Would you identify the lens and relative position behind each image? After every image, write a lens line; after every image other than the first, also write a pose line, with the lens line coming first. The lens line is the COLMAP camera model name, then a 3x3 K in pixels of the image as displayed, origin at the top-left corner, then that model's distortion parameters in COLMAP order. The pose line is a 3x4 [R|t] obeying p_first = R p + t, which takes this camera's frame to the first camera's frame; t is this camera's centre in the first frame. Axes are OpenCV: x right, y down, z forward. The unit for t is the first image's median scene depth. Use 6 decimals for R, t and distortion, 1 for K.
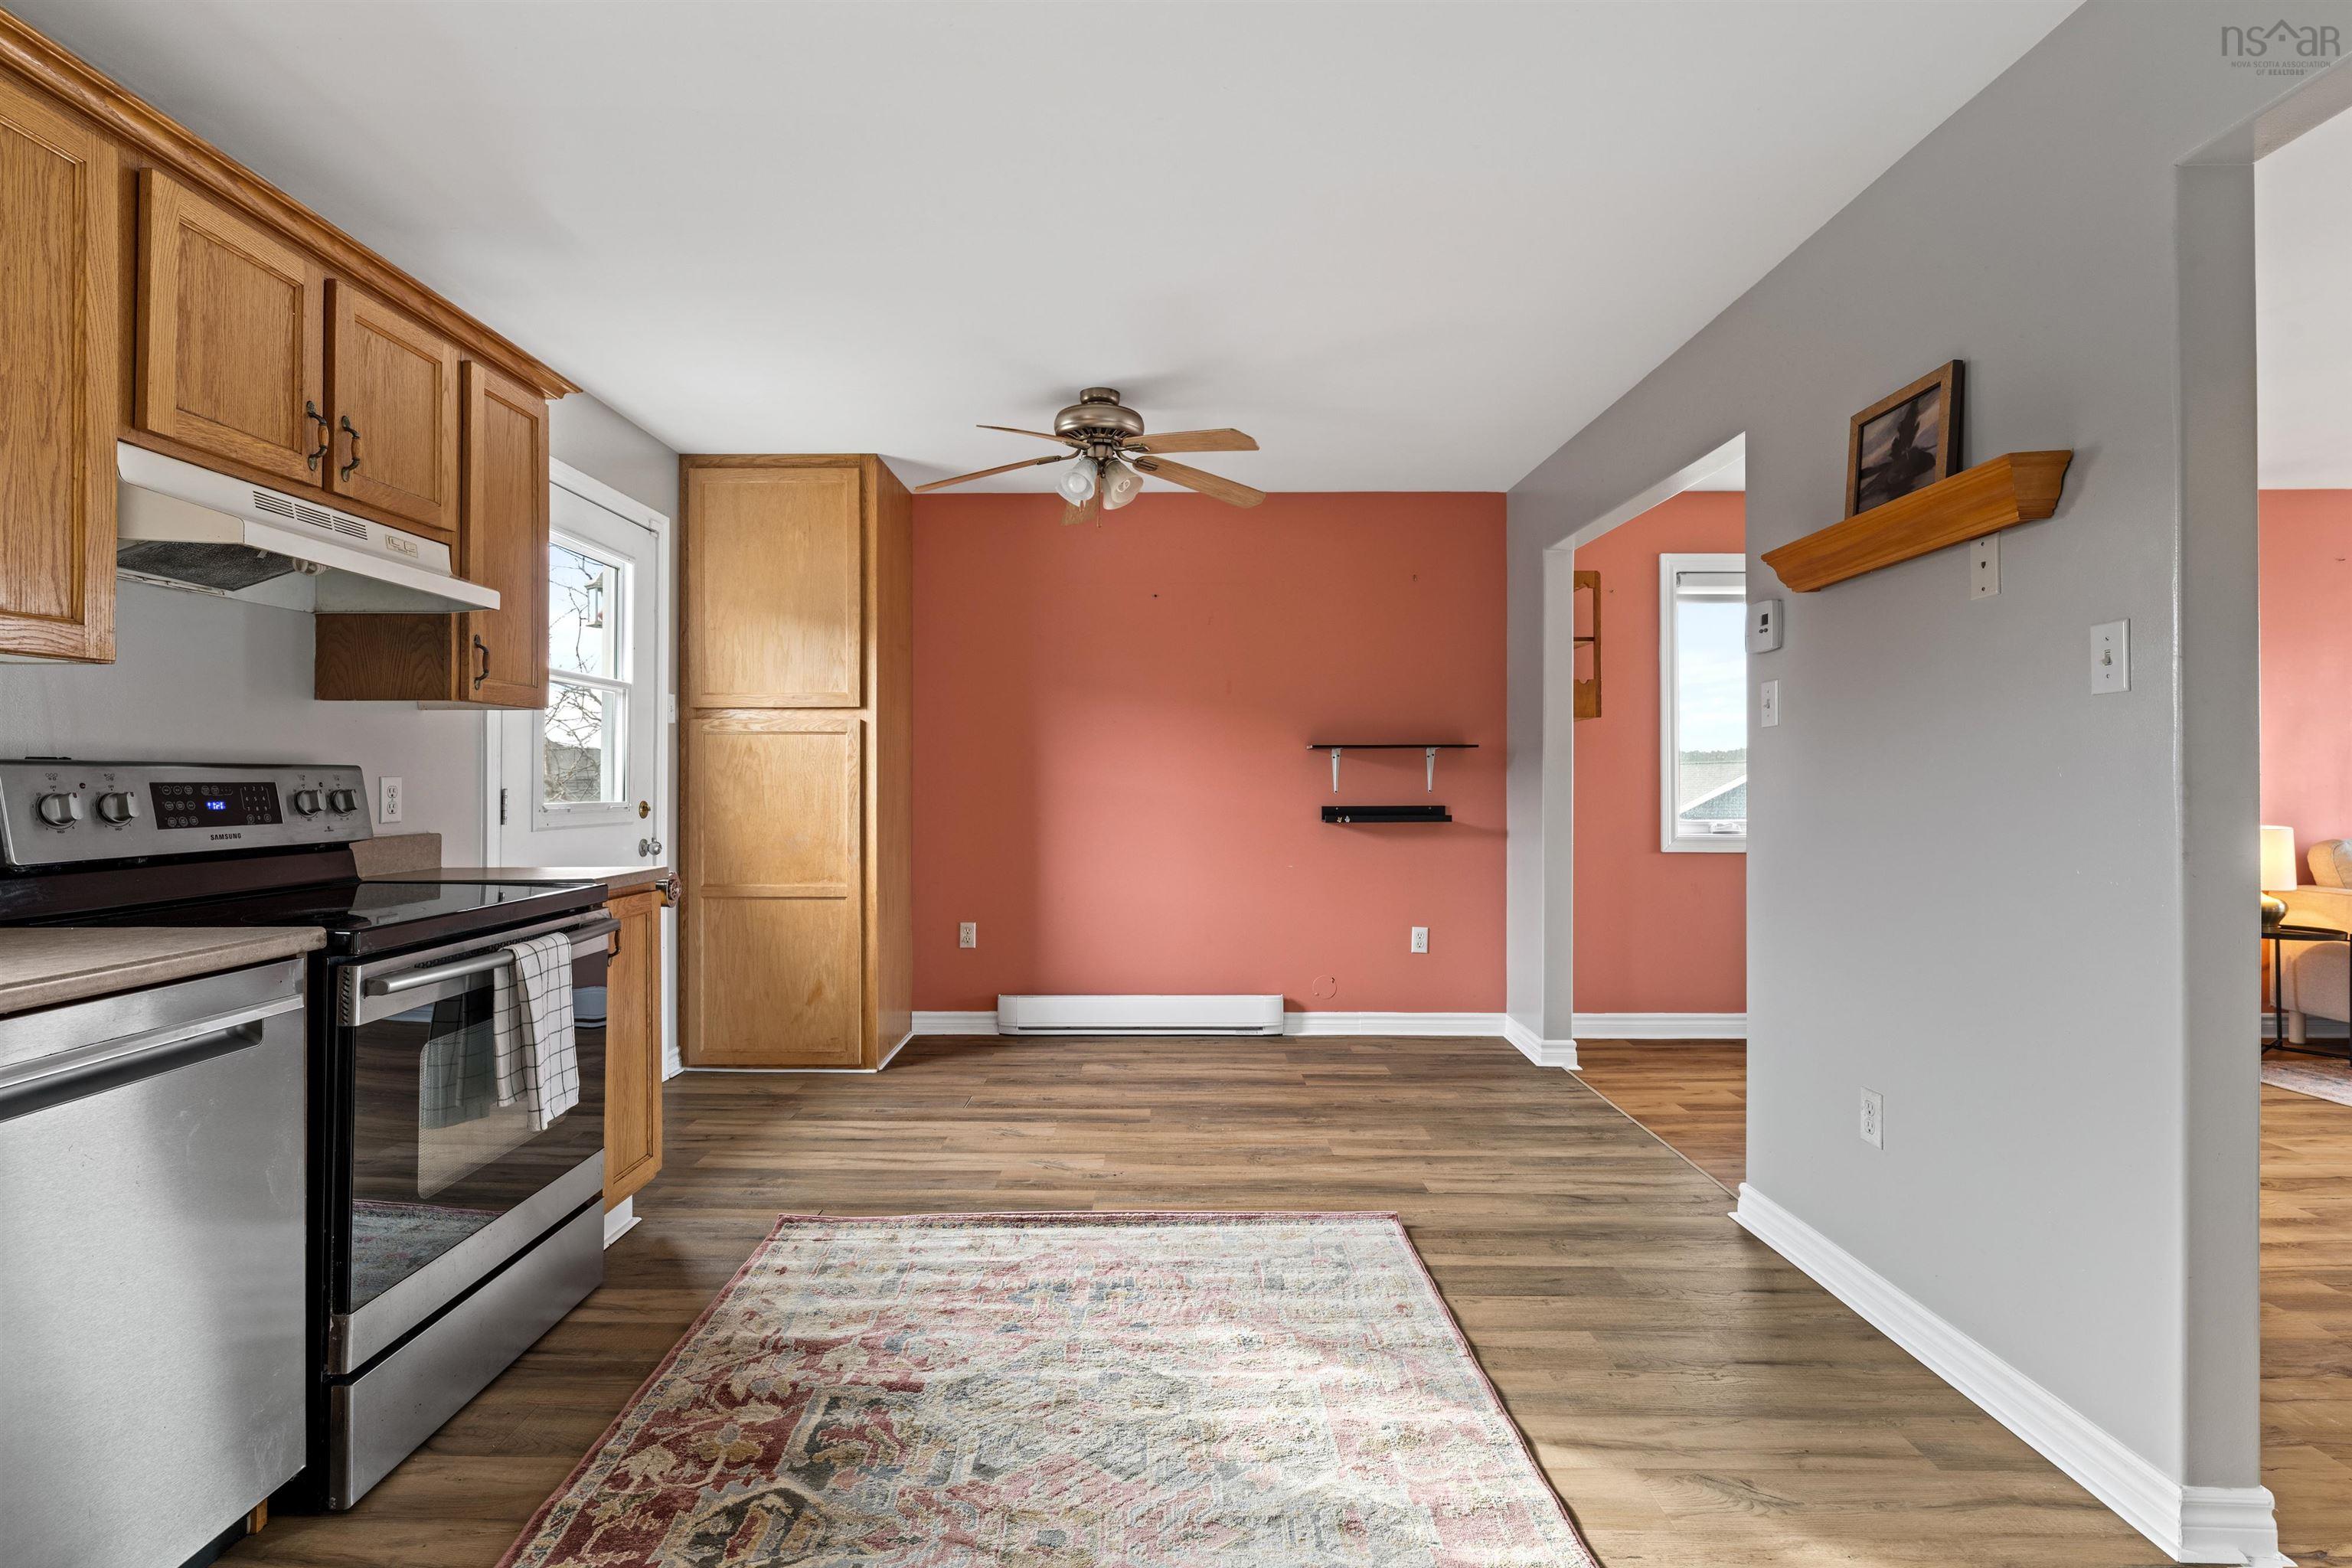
lens RADIAL K [[1063.1, 0, 1161.3], [0, 1063.1, 775.3], [0, 0, 1]] dist [0.000955, -0.001301]
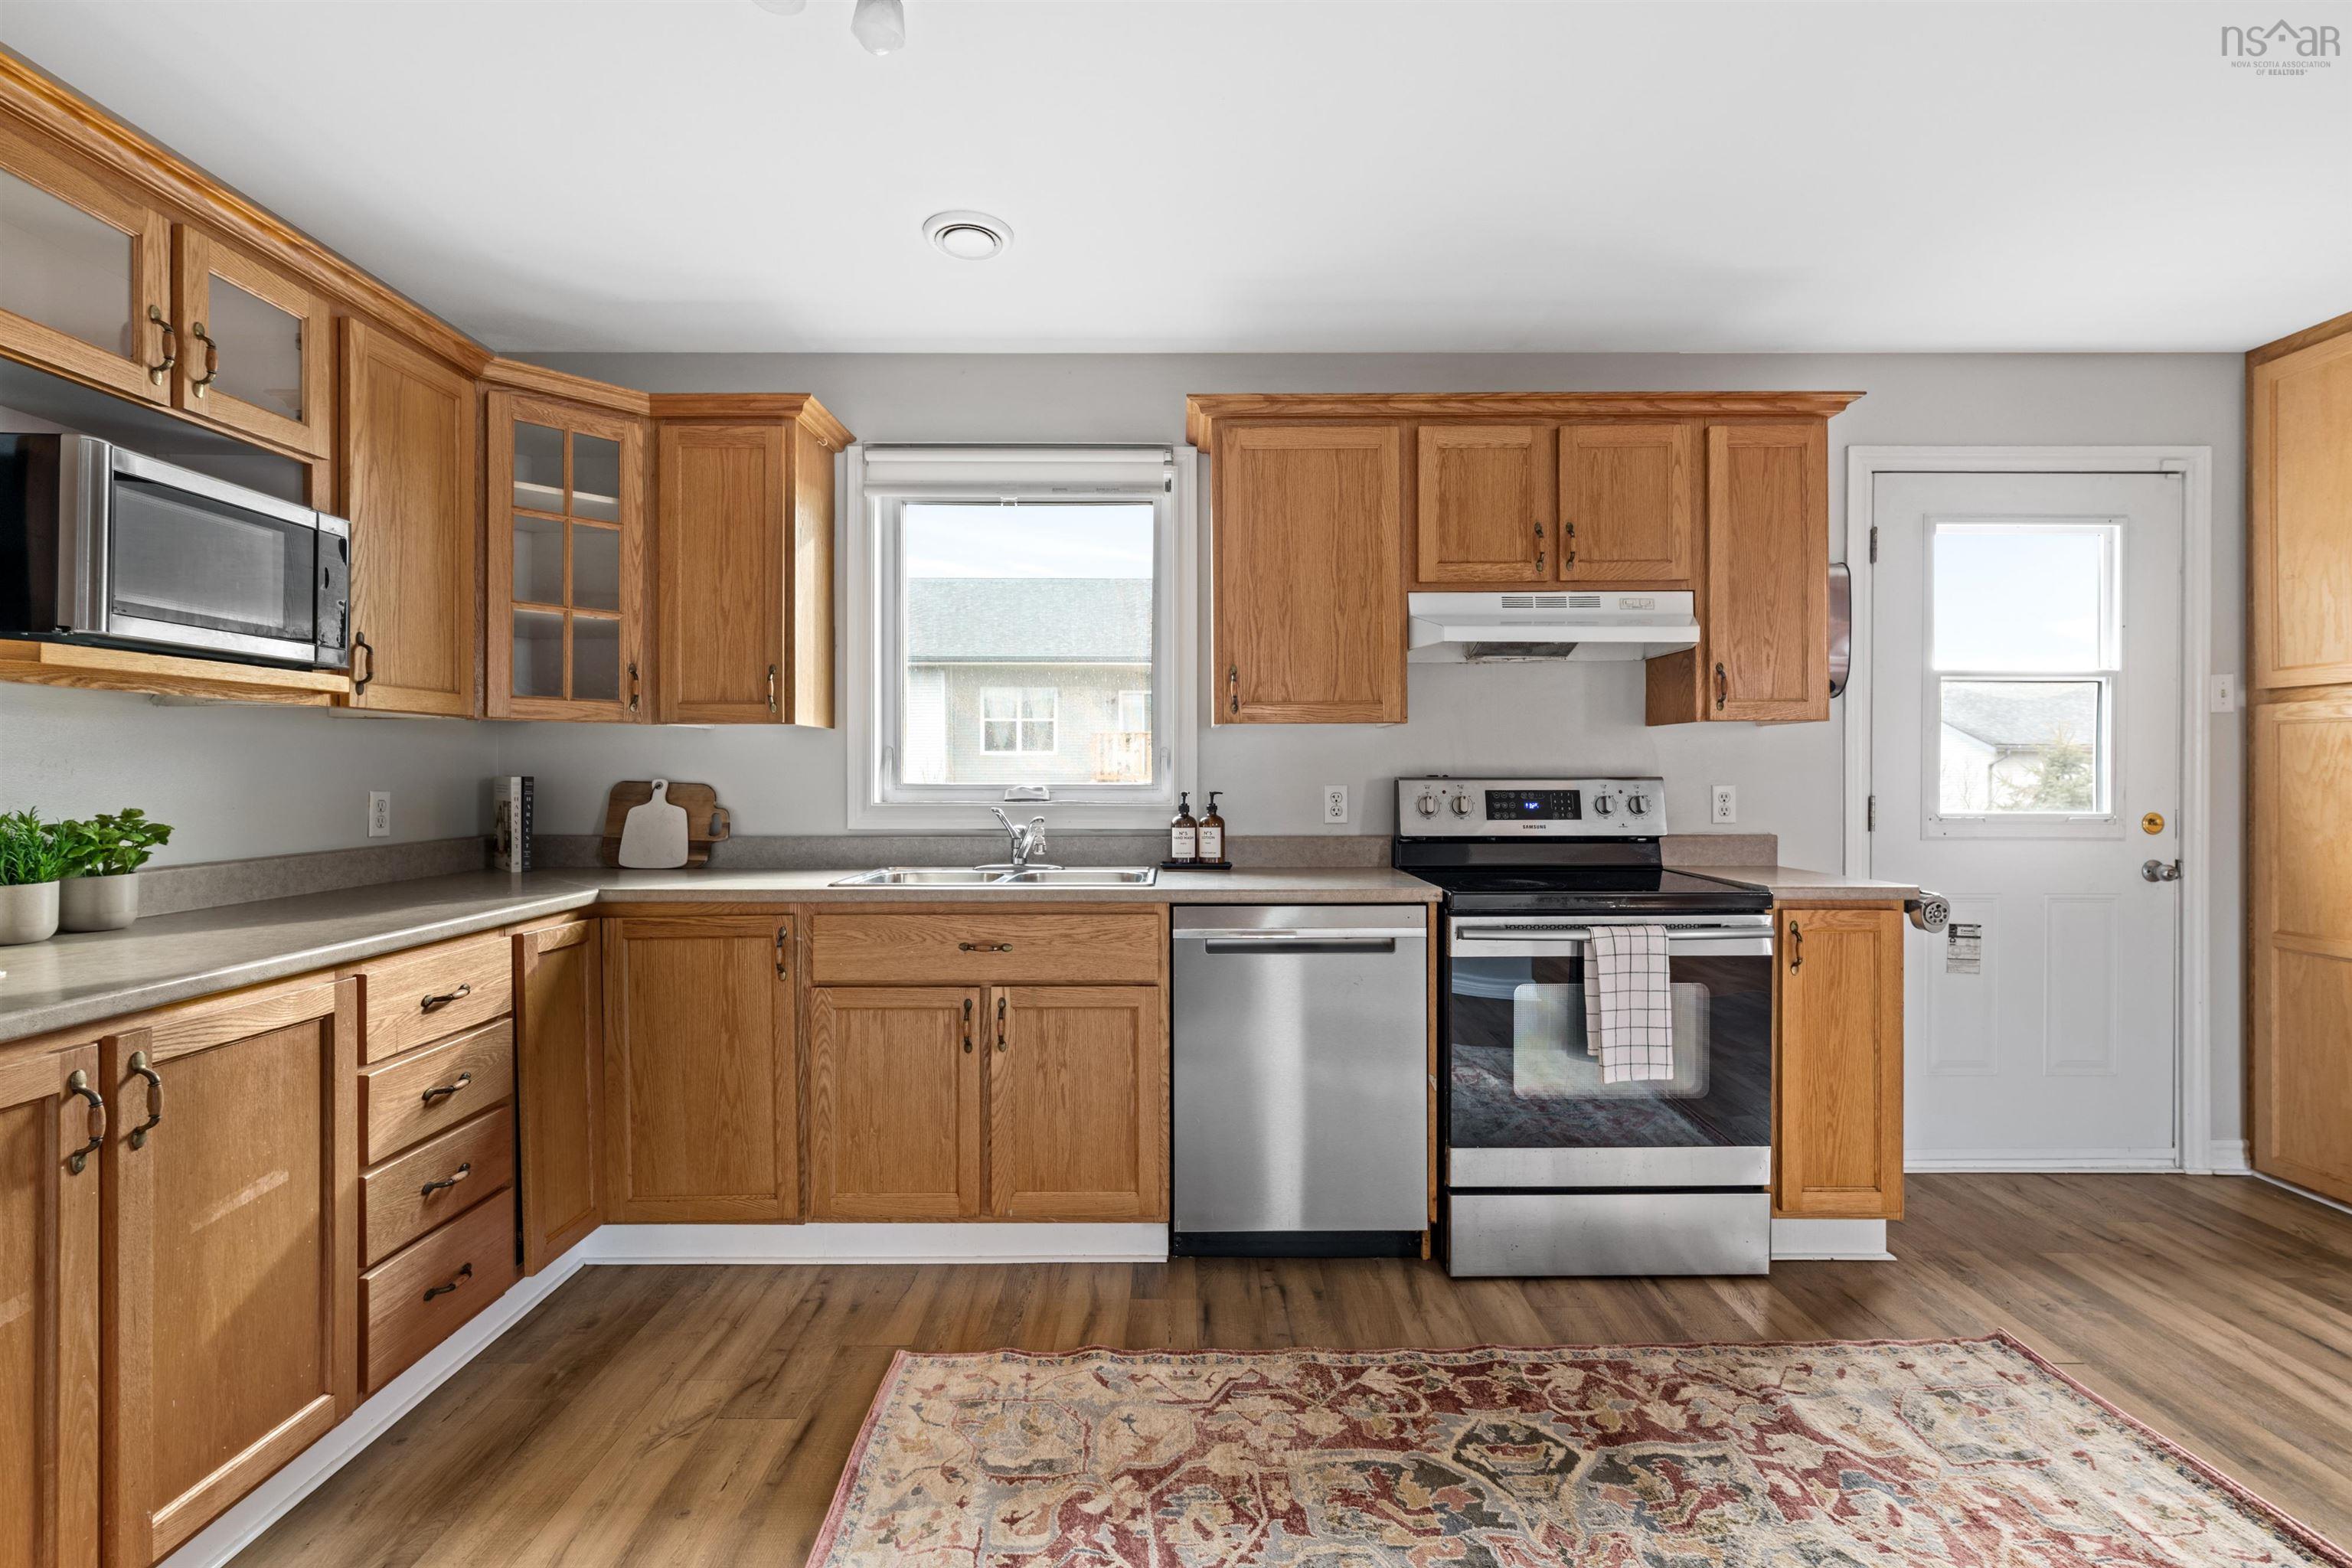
lens RADIAL K [[1063.1, 0, 1175.4], [0, 1063.1, 774.6], [0, 0, 1]] dist [0.000955, -0.001301]
pose [[0.010330, 0.002969, -0.999942, 0.574970], [0.006039, 0.999977, 0.003031, -0.021707], [0.999928, -0.006070, 0.010312, 0.468137]]
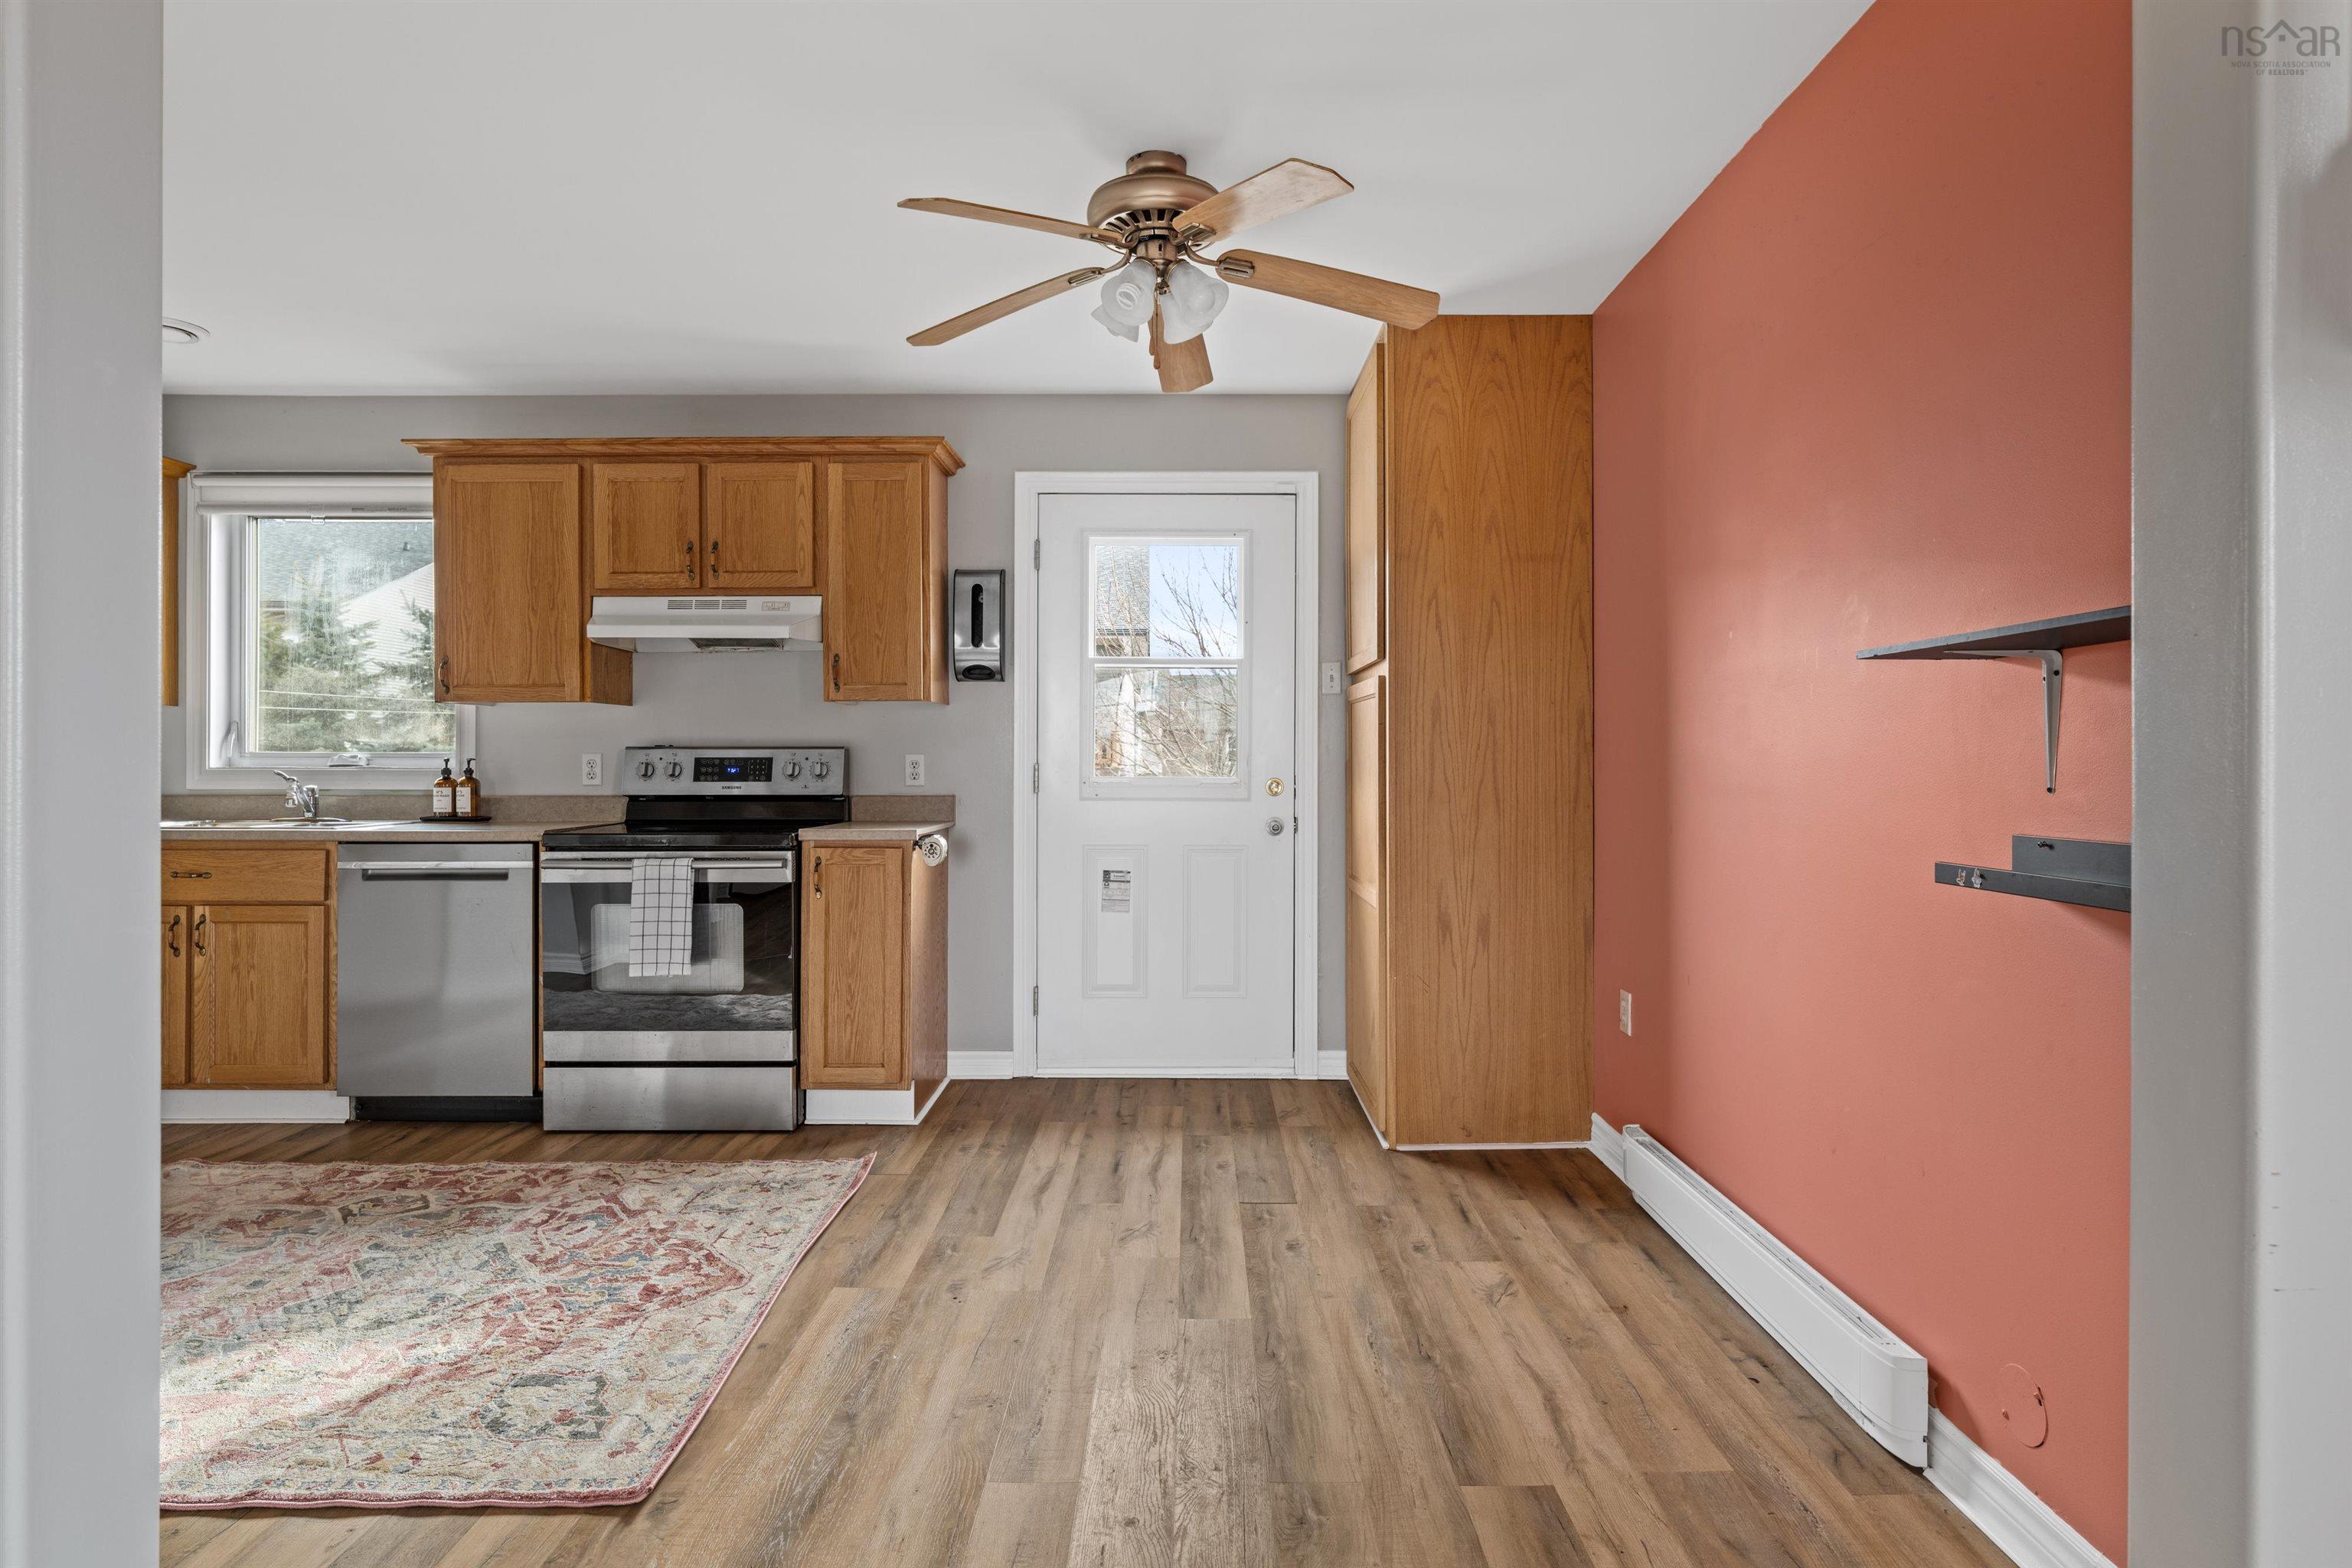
lens RADIAL K [[1247.0, 0, 1171.3], [0, 1247.0, 758.4], [0, 0, 1]] dist [0.001401, -0.001248]
pose [[0.001841, -0.000367, -0.999998, 1.189440], [0.004397, 0.999990, -0.000359, 0.011819], [0.999989, -0.004396, 0.001842, 1.679570]]
